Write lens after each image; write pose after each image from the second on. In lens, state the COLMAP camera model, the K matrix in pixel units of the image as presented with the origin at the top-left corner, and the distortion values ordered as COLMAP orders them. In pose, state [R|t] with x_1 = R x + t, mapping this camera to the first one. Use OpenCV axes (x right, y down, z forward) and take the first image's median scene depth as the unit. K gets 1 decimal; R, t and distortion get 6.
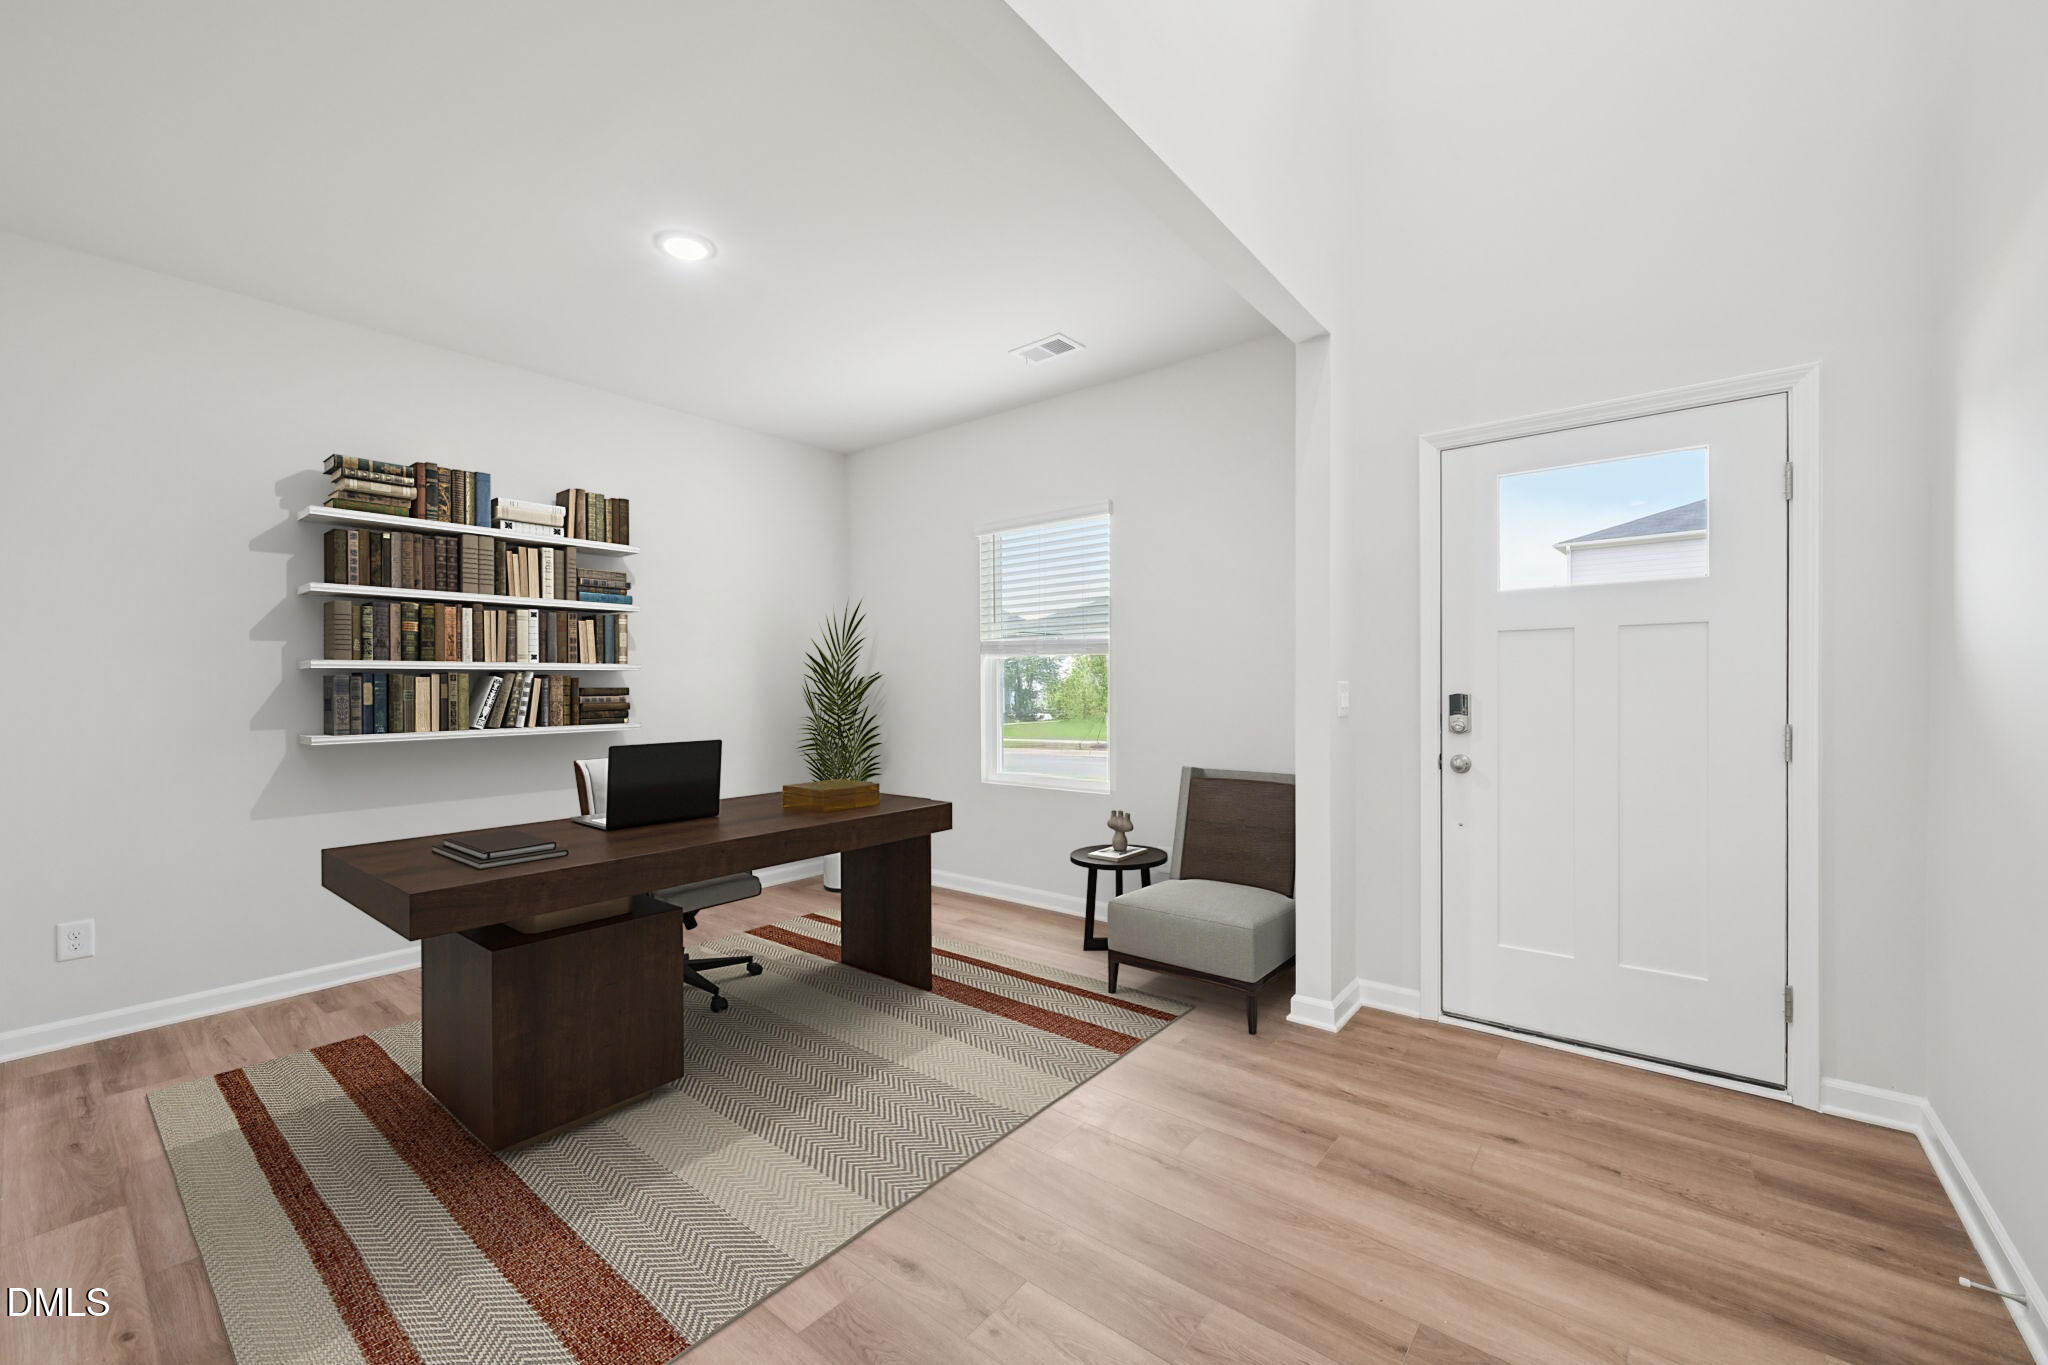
lens RADIAL K [[817.6, 0, 1023.9], [0, 817.6, 695.9], [0, 0, 1]] dist [-0.000830, 0.000020]
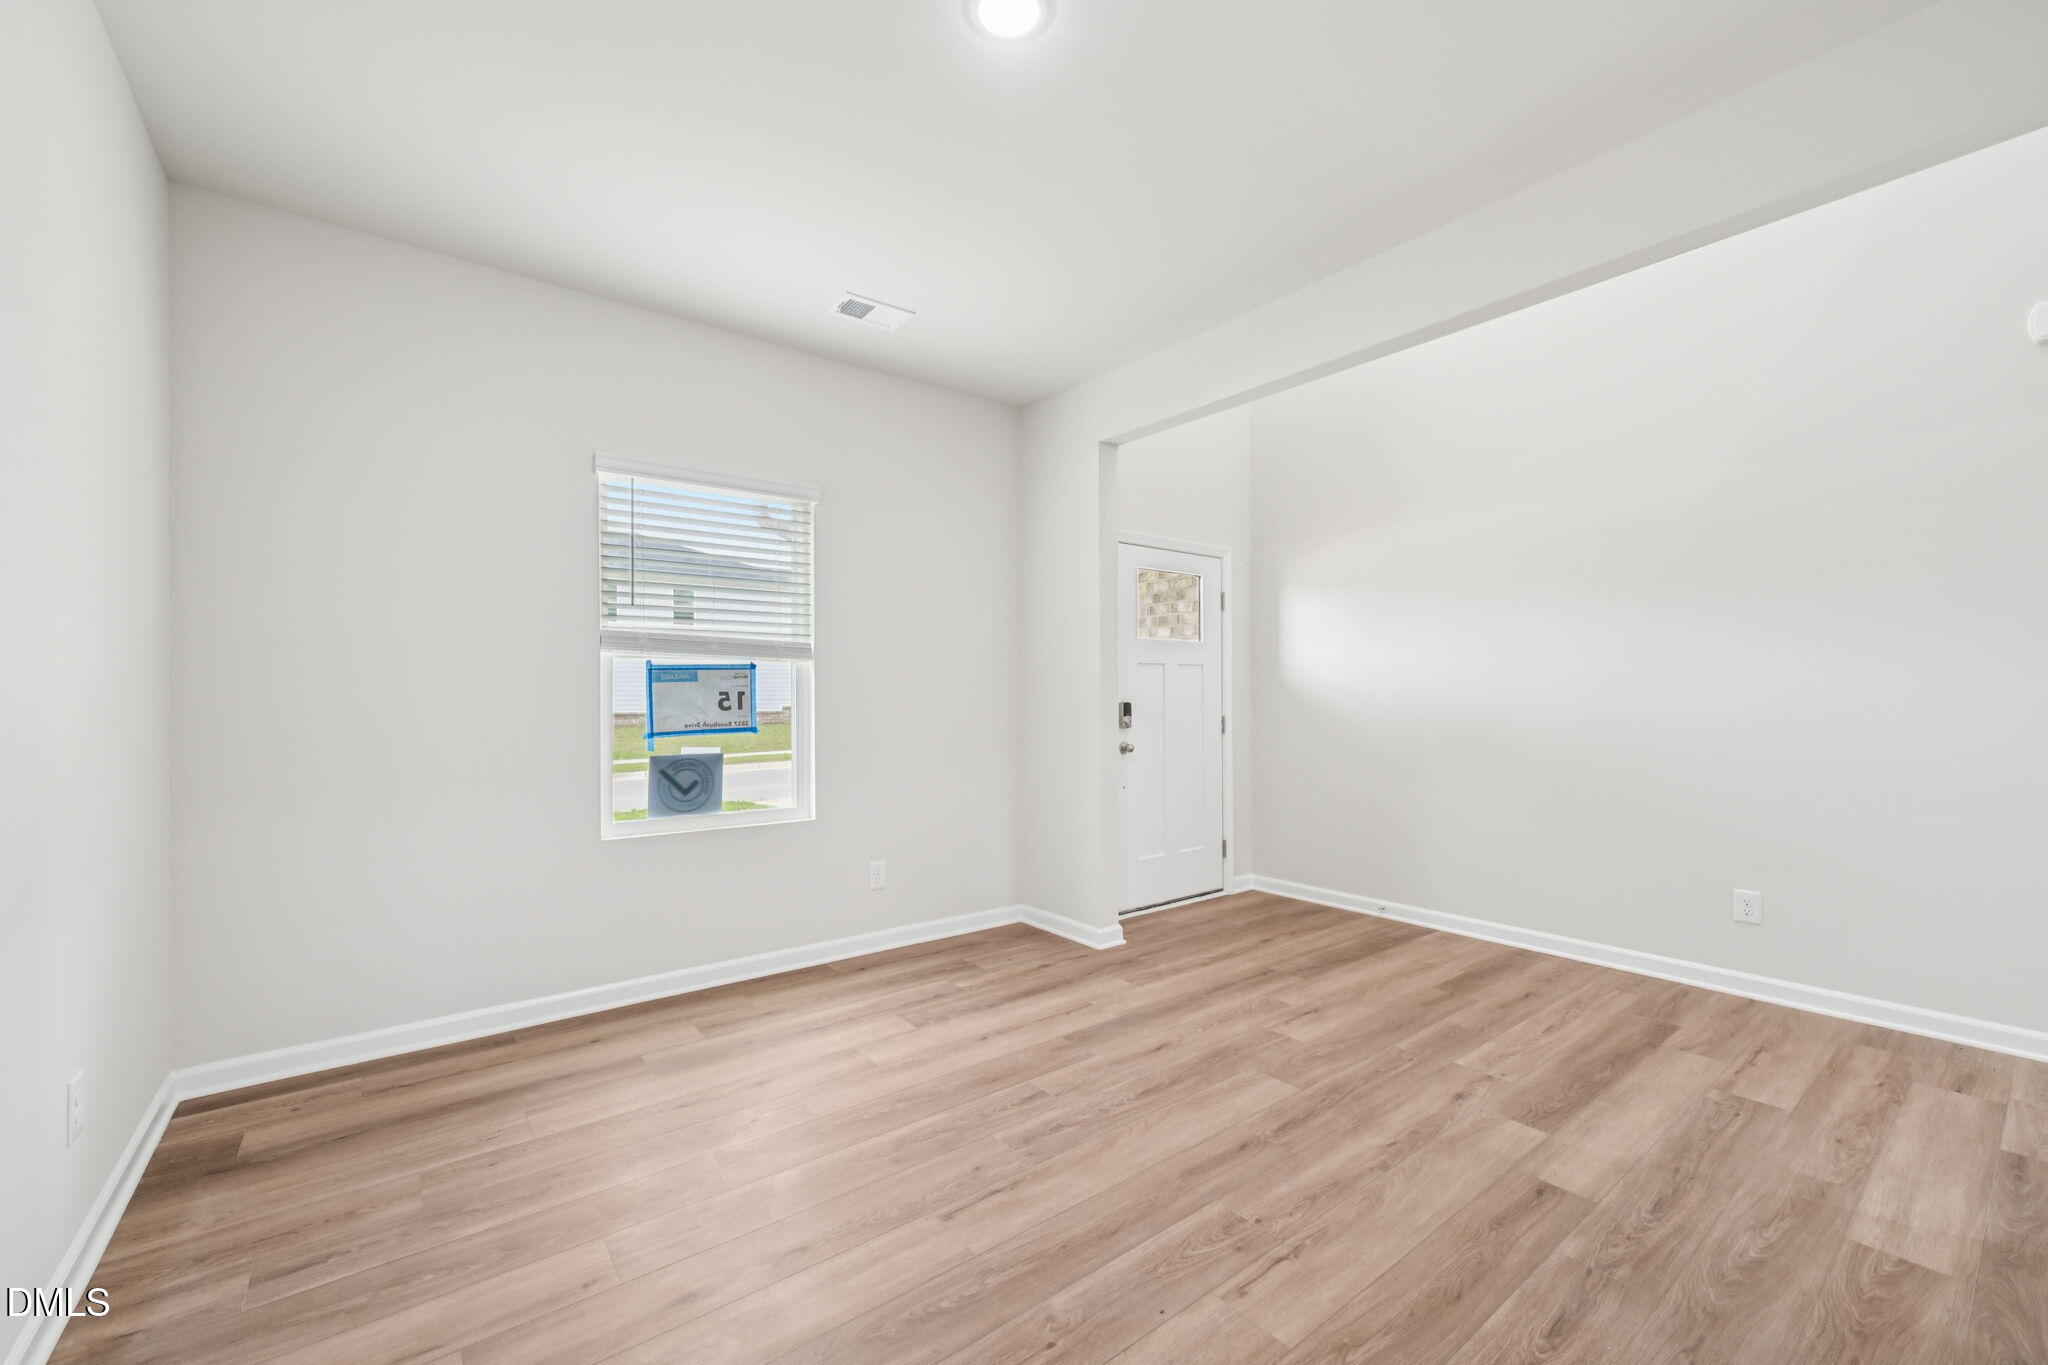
lens RADIAL K [[817.6, 0, 1027.3], [0, 817.6, 693.0], [0, 0, 1]] dist [-0.000830, 0.000020]
pose [[0.231444, 0.010501, 0.972792, -1.253152], [0.014493, 0.999794, -0.014241, 0.000152], [-0.972740, 0.017394, 0.231244, 1.017307]]
